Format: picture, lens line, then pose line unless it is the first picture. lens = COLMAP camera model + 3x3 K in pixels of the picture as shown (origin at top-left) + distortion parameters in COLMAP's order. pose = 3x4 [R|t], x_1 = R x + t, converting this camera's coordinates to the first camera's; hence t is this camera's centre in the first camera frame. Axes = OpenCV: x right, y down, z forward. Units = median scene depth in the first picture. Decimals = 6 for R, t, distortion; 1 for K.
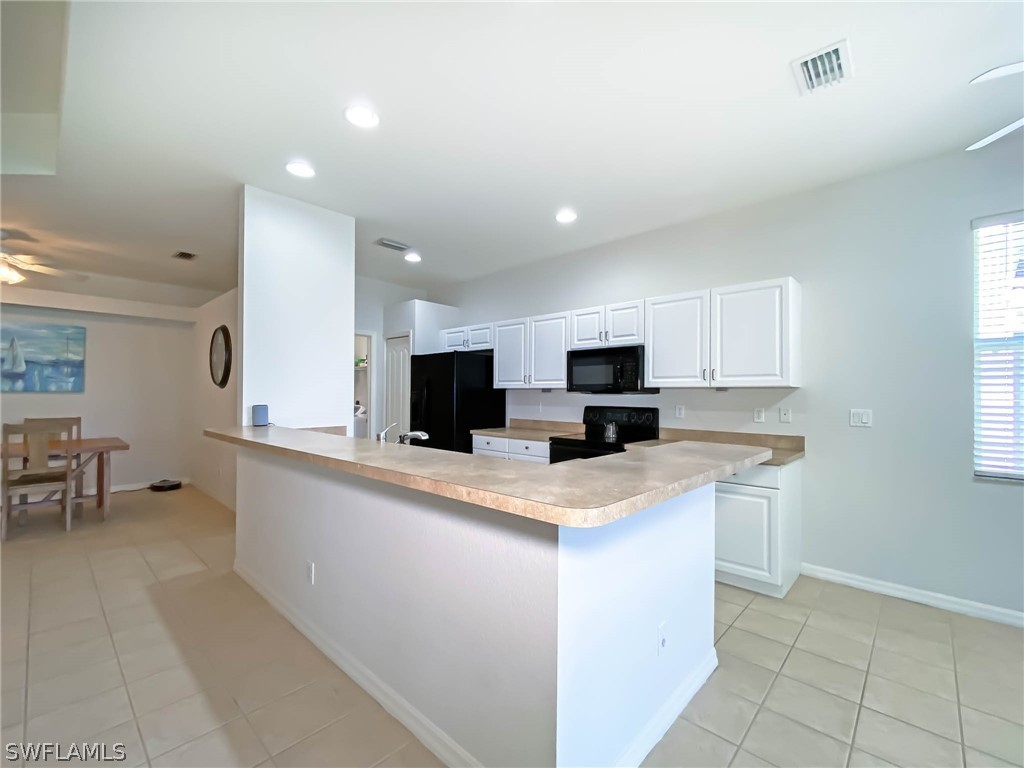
lens RADIAL K [[442.8, 0, 509.8], [0, 442.8, 390.5], [0, 0, 1]] dist [0.002347, -0.000210]
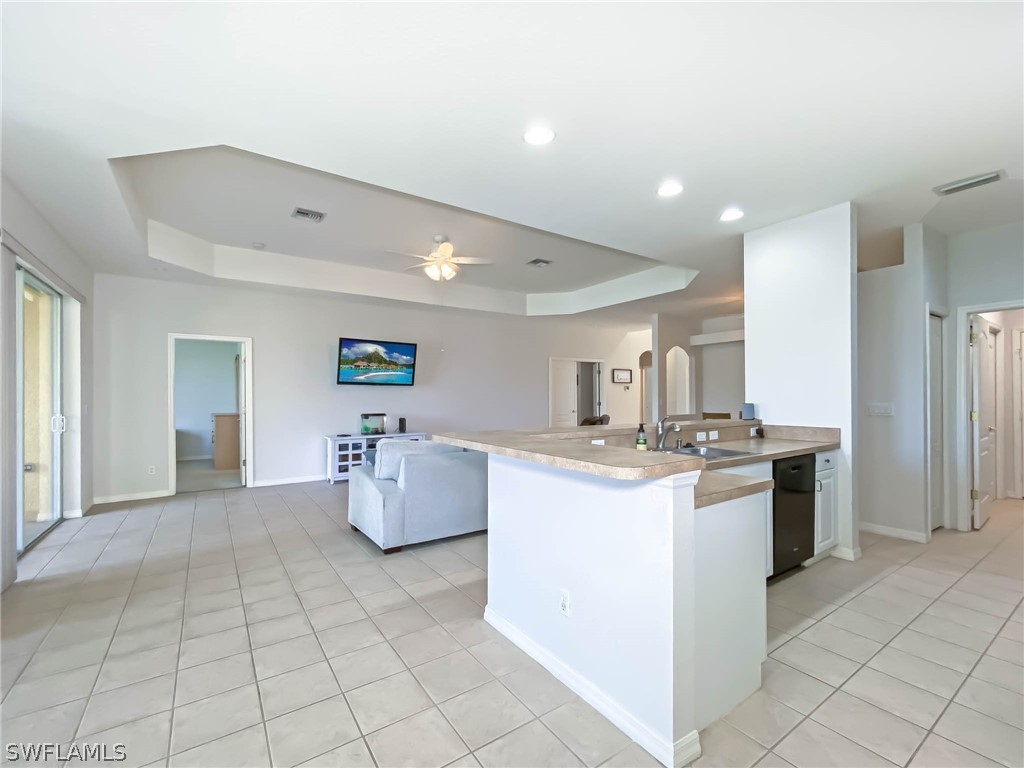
lens RADIAL K [[445.9, 0, 509.6], [0, 445.9, 394.8], [0, 0, 1]] dist [0.000964, 0.000130]
pose [[-0.217314, -0.004781, -0.976090, 0.597910], [0.010003, 0.999925, -0.007125, 0.007302], [0.976050, -0.011313, -0.217250, 0.440166]]
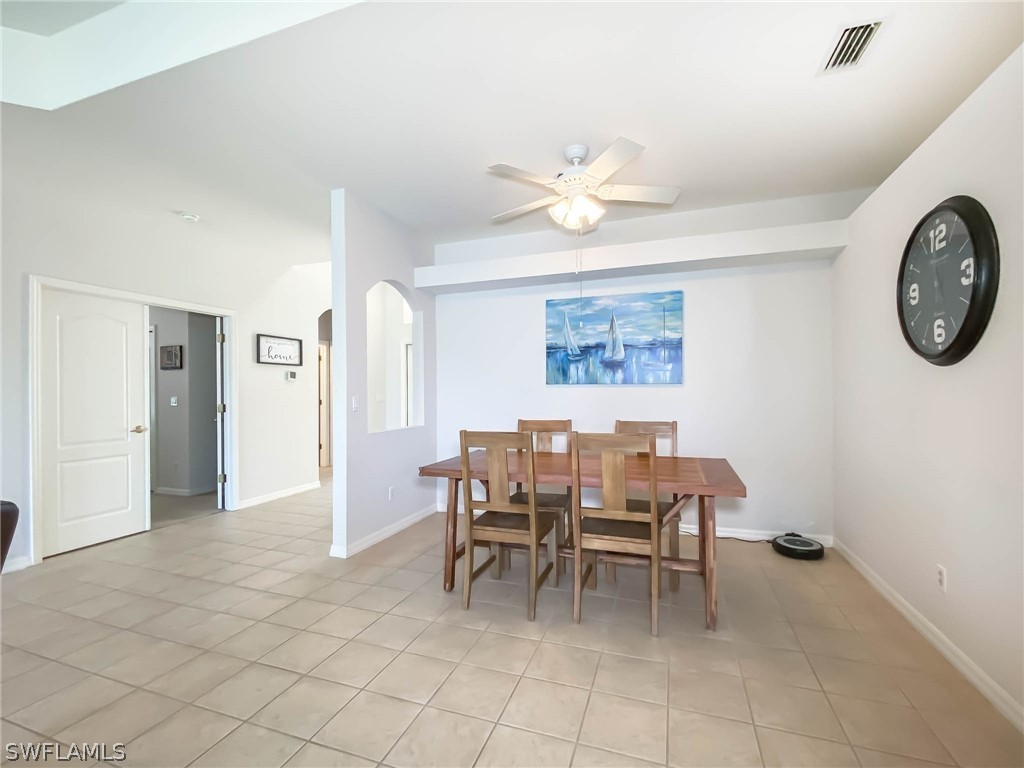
lens RADIAL K [[450.7, 0, 512.0], [0, 450.7, 384.0], [0, 0, 1]] dist [0.000906, -0.000114]
pose [[0.402056, -0.023766, -0.915306, -0.529349], [0.015667, 0.999695, -0.019076, 0.015796], [0.915481, -0.006671, 0.402306, 0.590969]]
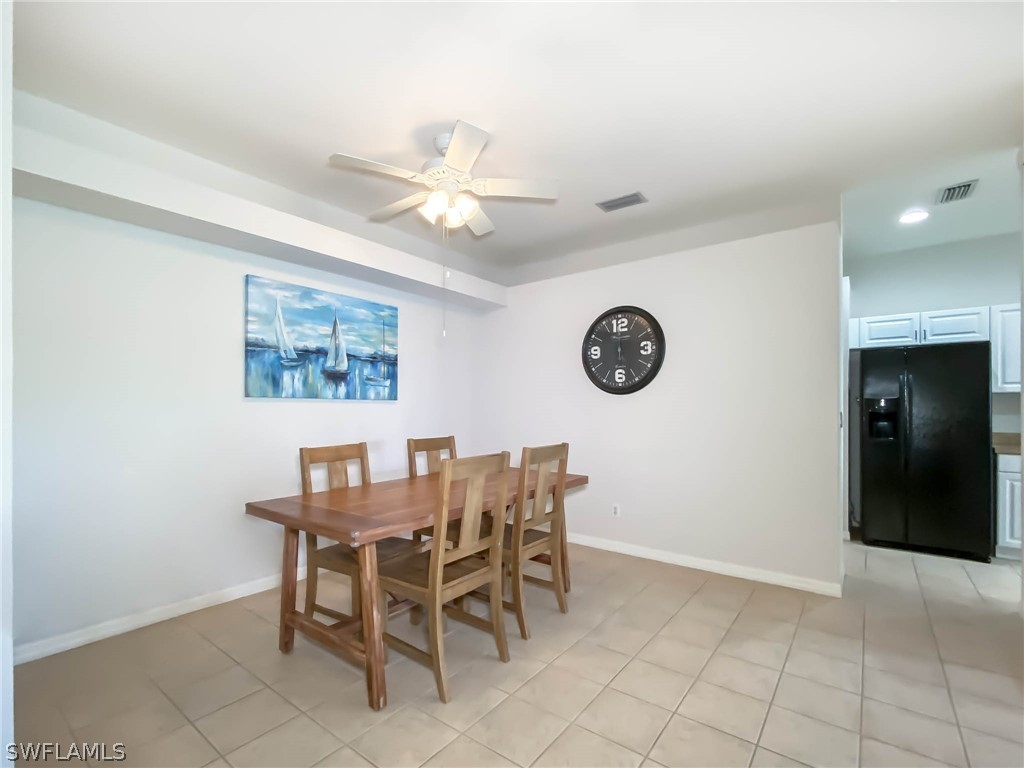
lens RADIAL K [[459.9, 0, 515.8], [0, 459.9, 402.9], [0, 0, 1]] dist [-0.000162, -0.000297]
pose [[0.994963, -0.005320, 0.100101, -1.063278], [0.005926, 0.999966, -0.005757, 0.014441], [-0.100067, 0.006322, 0.994961, 0.332123]]
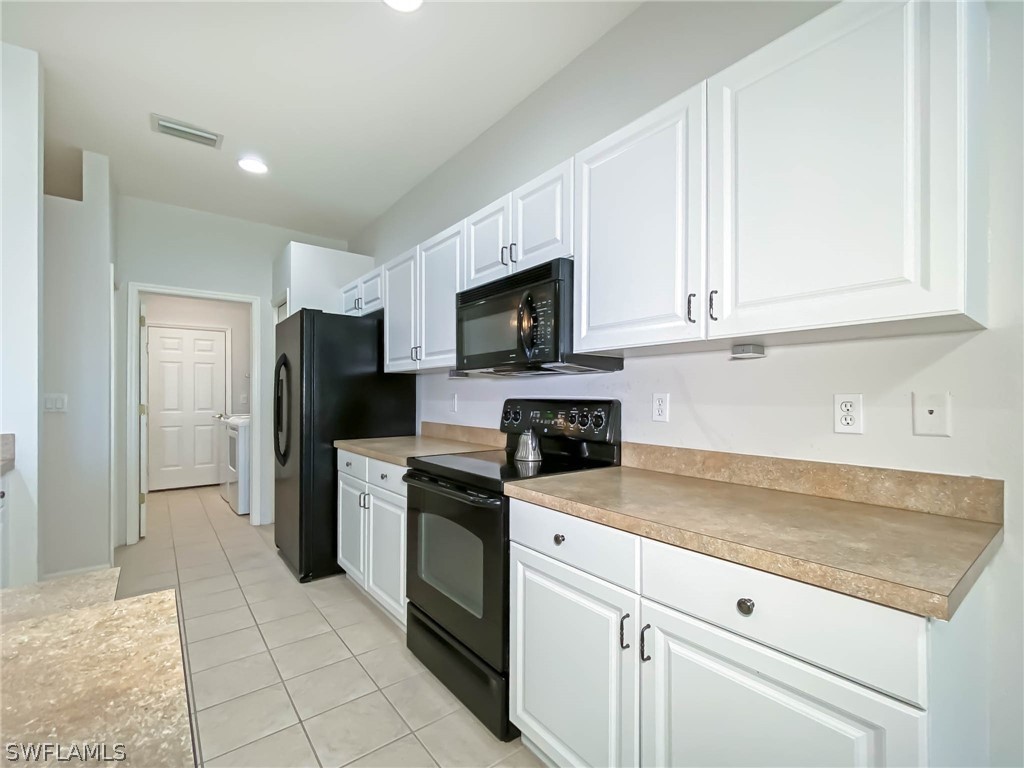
lens RADIAL K [[460.0, 0, 514.0], [0, 460.0, 397.1], [0, 0, 1]] dist [-0.000962, -0.000054]
pose [[0.988925, -0.003950, -0.148360, 0.267168], [0.005270, 0.999950, 0.008507, 0.028515], [0.148319, -0.009194, 0.988897, 0.451678]]
